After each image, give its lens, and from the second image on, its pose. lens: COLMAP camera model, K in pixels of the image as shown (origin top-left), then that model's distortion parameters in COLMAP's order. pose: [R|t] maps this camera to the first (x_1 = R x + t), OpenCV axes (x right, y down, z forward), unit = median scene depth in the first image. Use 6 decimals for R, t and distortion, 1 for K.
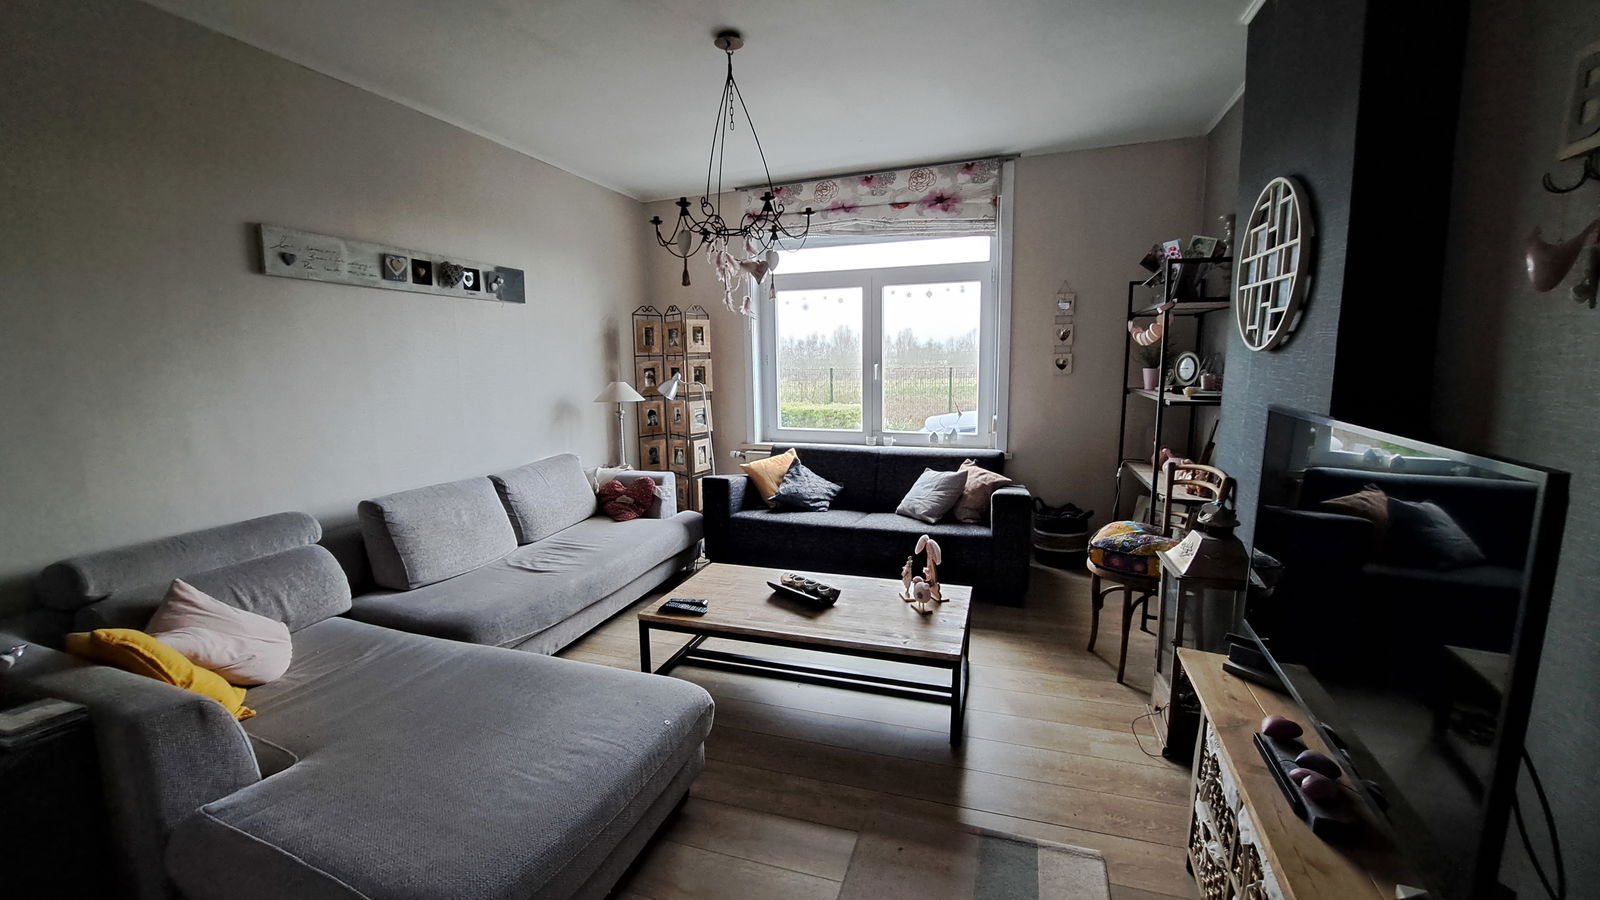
lens RADIAL K [[633.5, 0, 800.0], [0, 633.5, 450.0], [0, 0, 1]] dist [-0.018468, 0.000039]
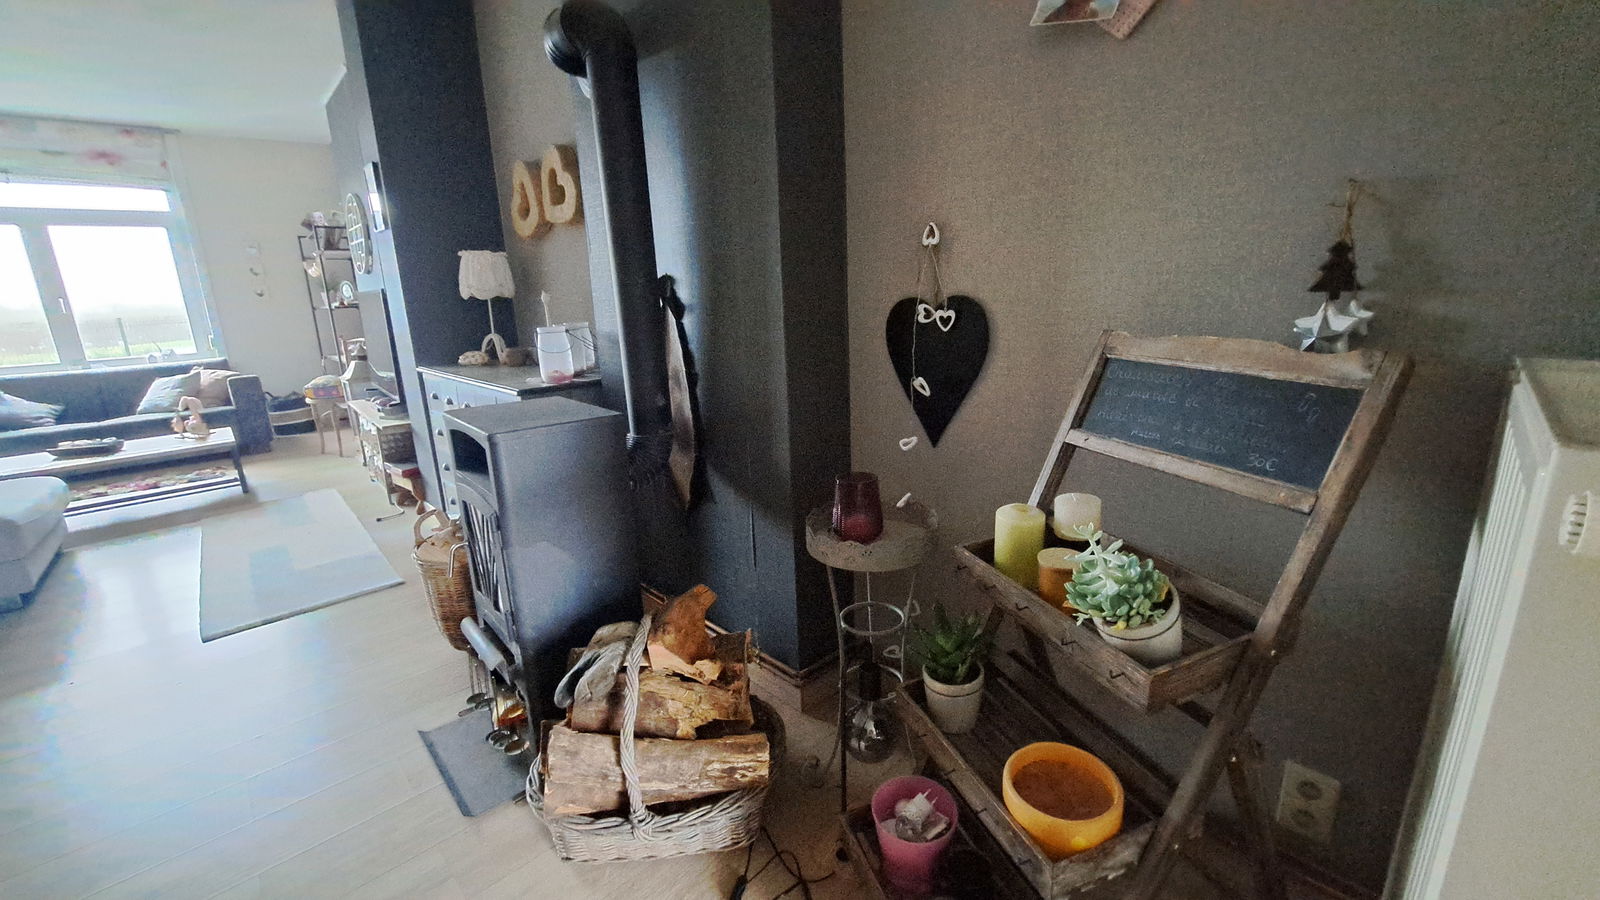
lens RADIAL K [[633.5, 0, 800.0], [0, 633.5, 450.0], [0, 0, 1]] dist [-0.018468, 0.000039]
pose [[0.468235, -0.214826, 0.857091, -0.298058], [0.151810, 0.975130, 0.161477, 0.169039], [-0.870465, 0.054506, 0.489203, -0.732210]]
